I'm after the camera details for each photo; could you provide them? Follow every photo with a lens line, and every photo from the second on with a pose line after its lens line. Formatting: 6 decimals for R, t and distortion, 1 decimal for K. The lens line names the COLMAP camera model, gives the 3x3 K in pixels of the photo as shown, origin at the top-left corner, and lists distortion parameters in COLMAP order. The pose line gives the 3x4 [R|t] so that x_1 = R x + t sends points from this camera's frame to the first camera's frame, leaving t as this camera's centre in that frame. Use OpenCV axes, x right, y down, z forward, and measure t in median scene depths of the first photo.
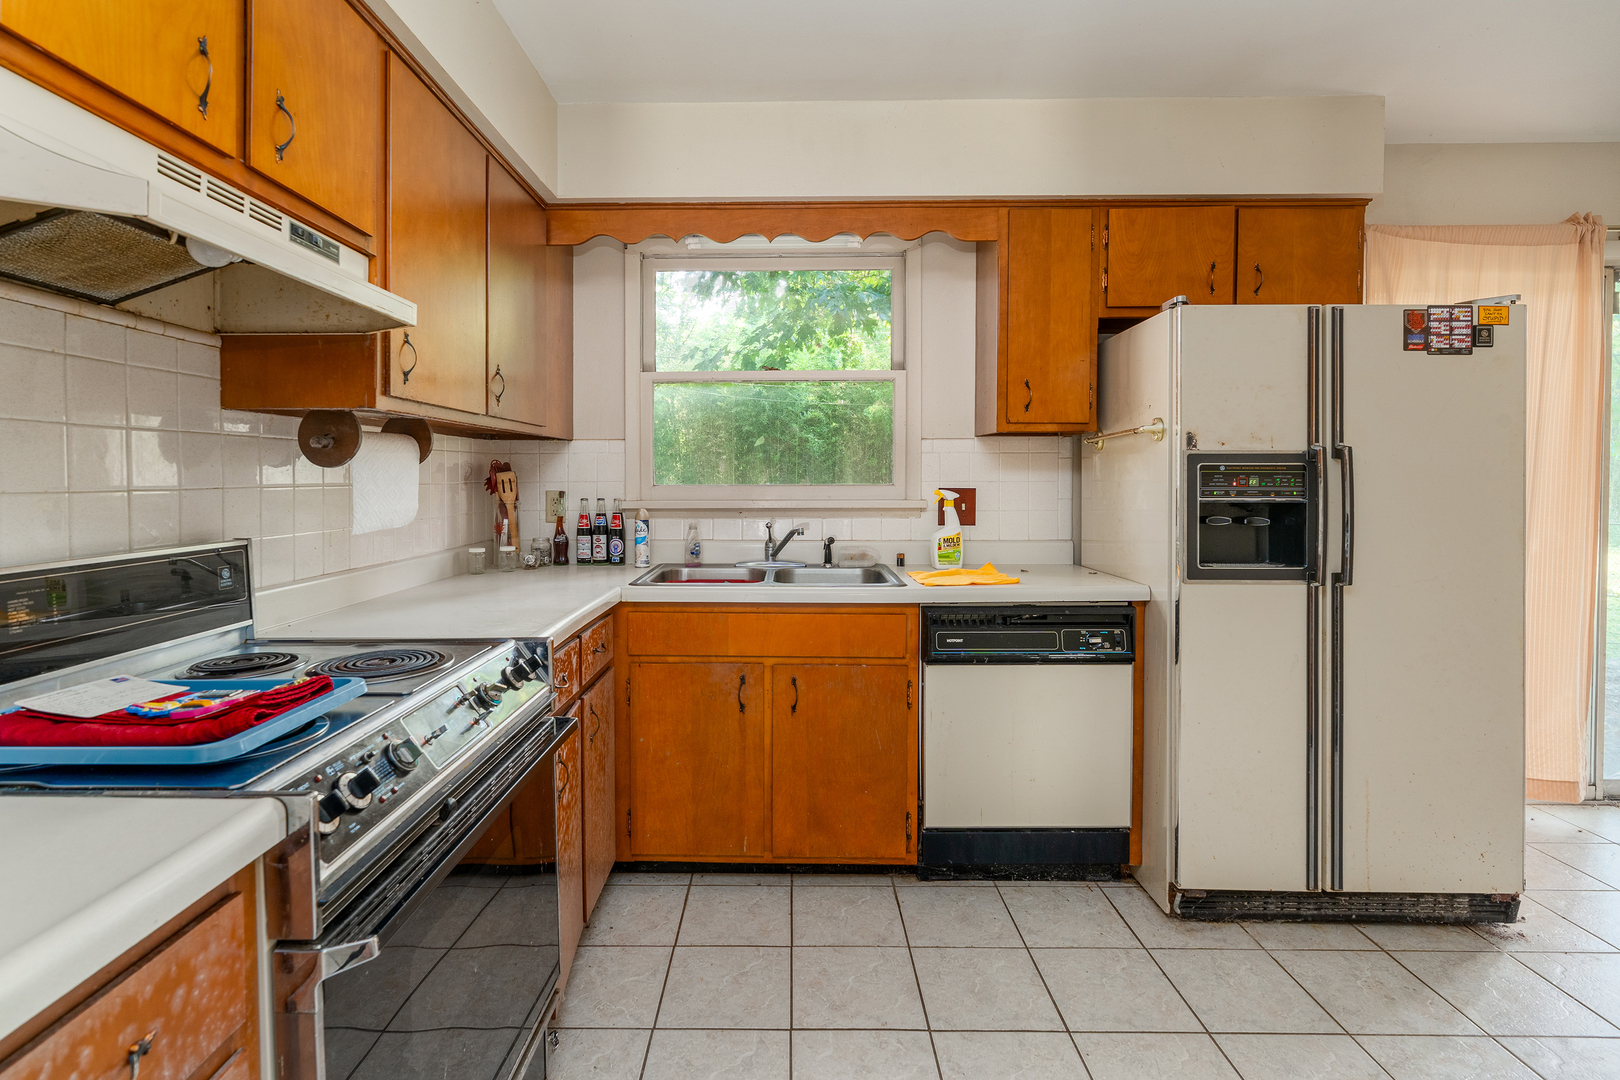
lens RADIAL K [[743.5, 0, 765.4], [0, 743.5, 487.9], [0, 0, 1]] dist [-0.002861, -0.000461]
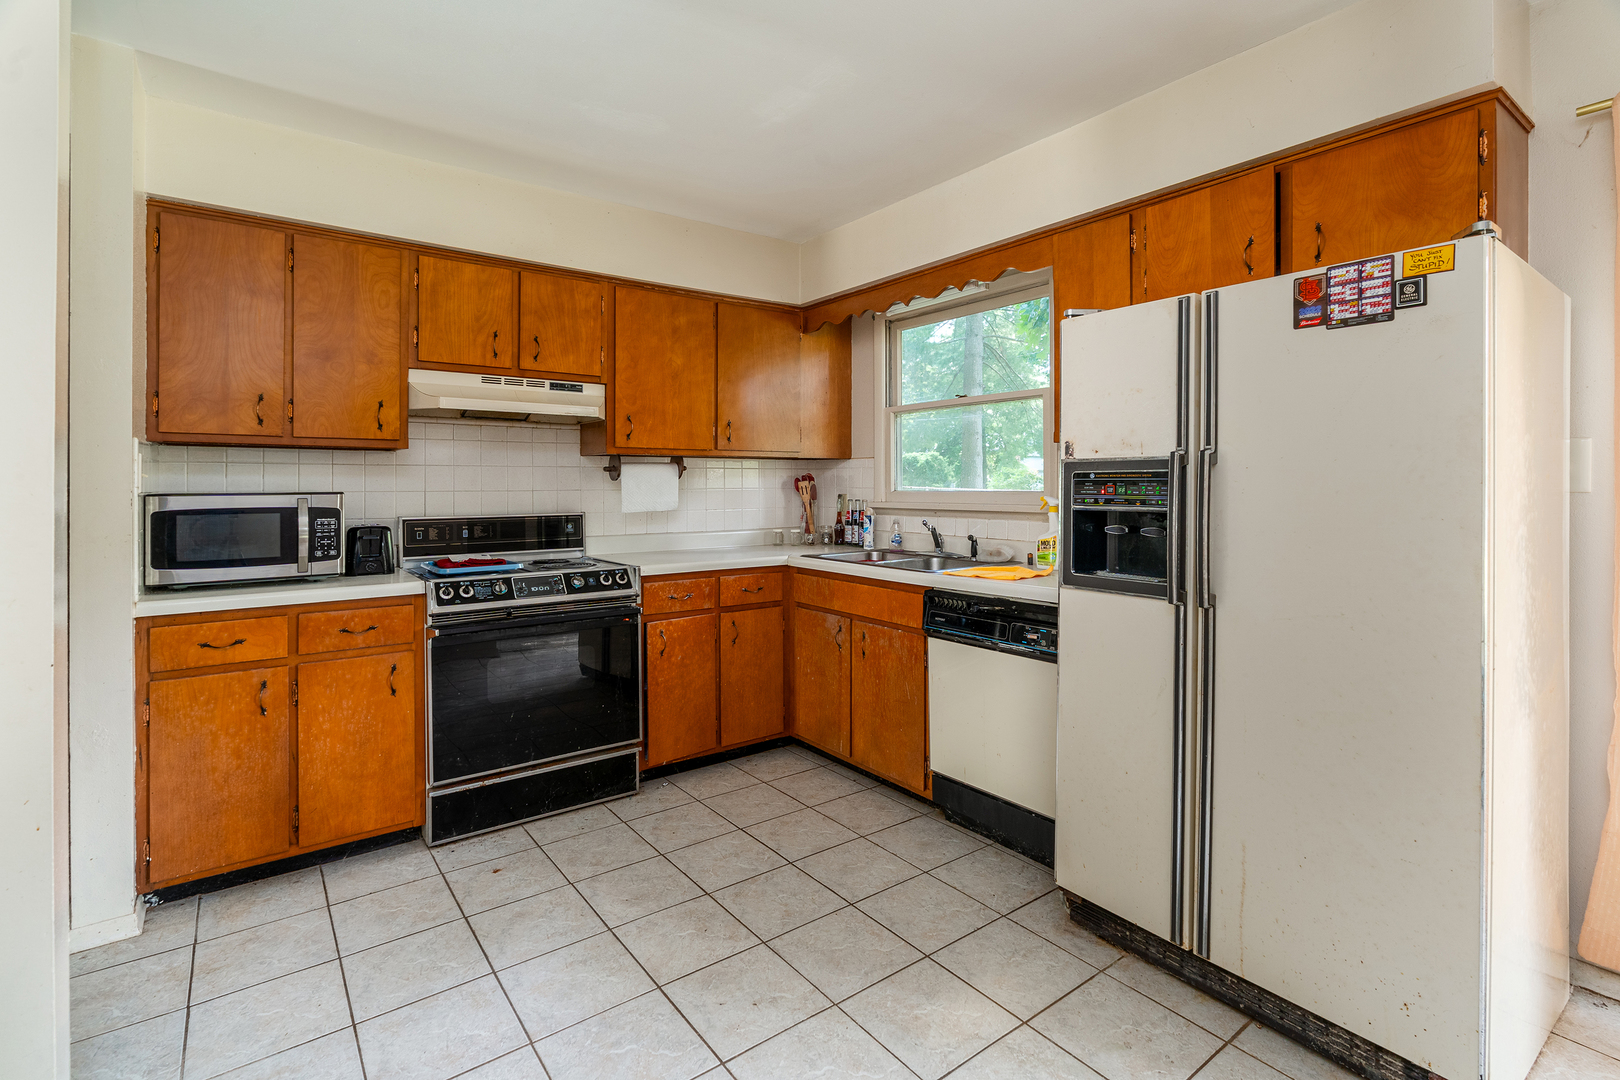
lens RADIAL K [[756.1, 0, 869.0], [0, 756.1, 476.4], [0, 0, 1]] dist [-0.010575, 0.003878]
pose [[0.648609, -0.008526, -0.761074, 1.186015], [-0.008928, 0.999783, -0.018809, -0.004094], [0.761070, 0.018995, 0.648392, 0.112227]]
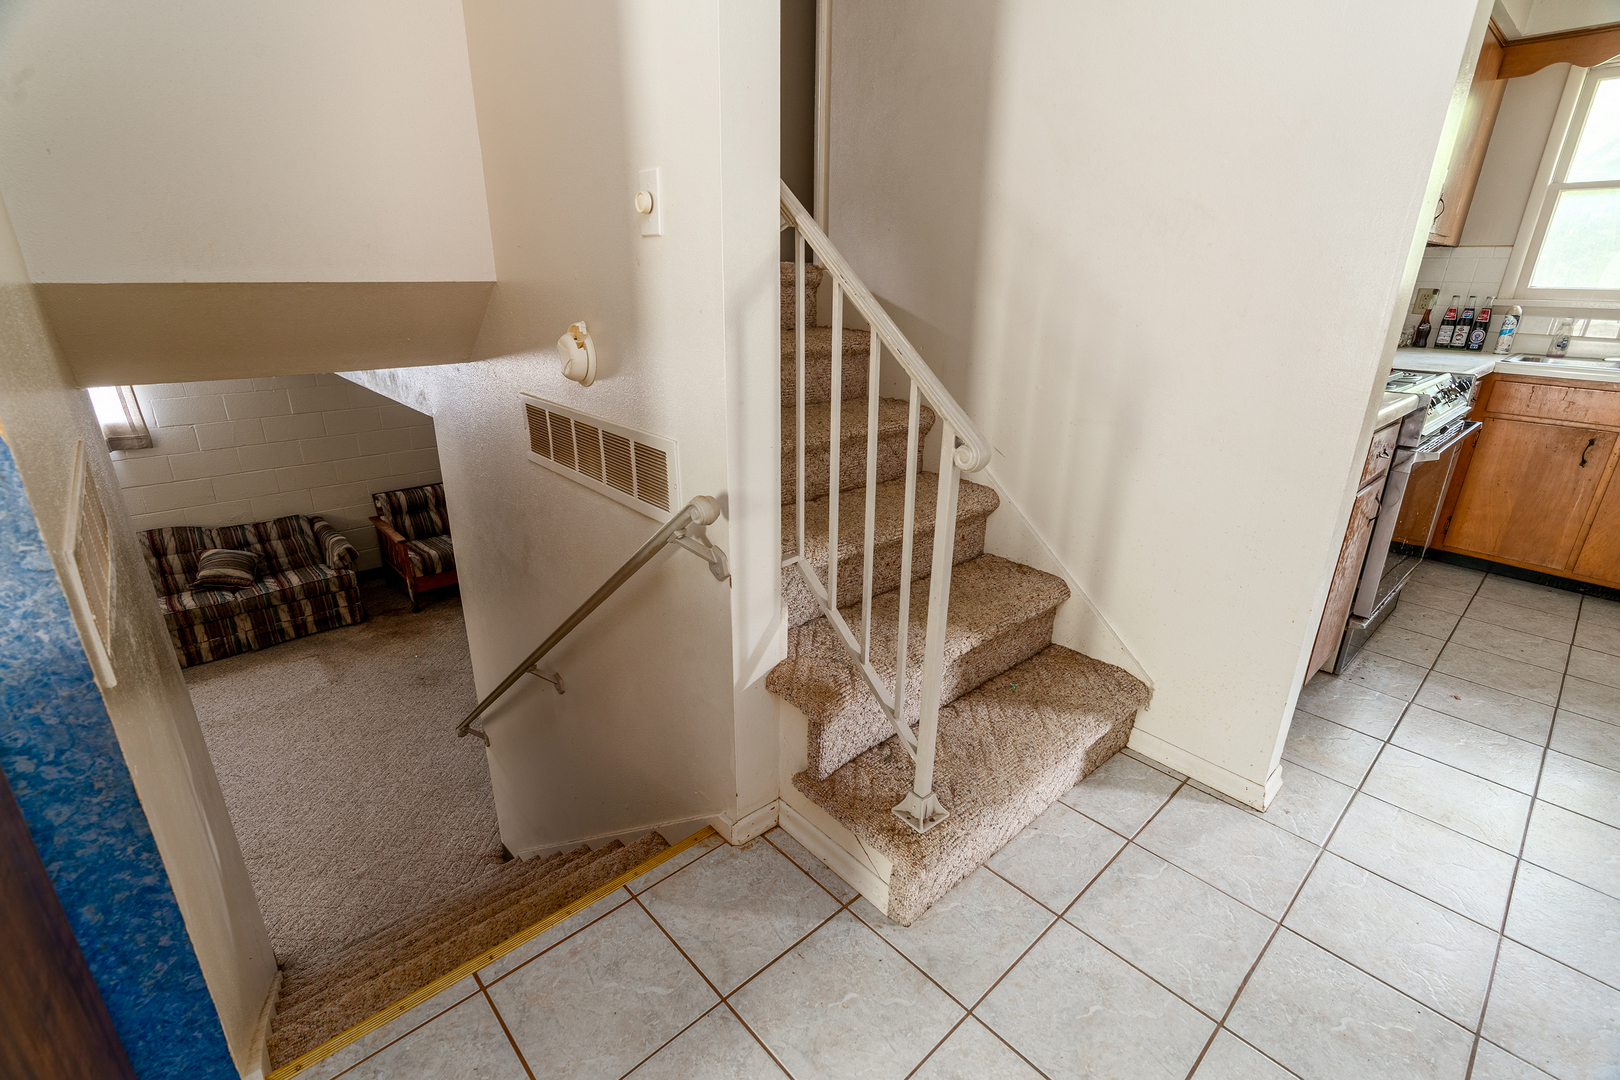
lens RADIAL K [[728.3, 0, 836.4], [0, 728.3, 533.4], [0, 0, 1]] dist [-0.000676, 0.000025]
pose [[0.708960, 0.254454, -0.657745, -0.096201], [-0.028327, 0.942165, 0.333951, 0.015961], [0.704680, -0.218126, 0.675165, -0.921011]]
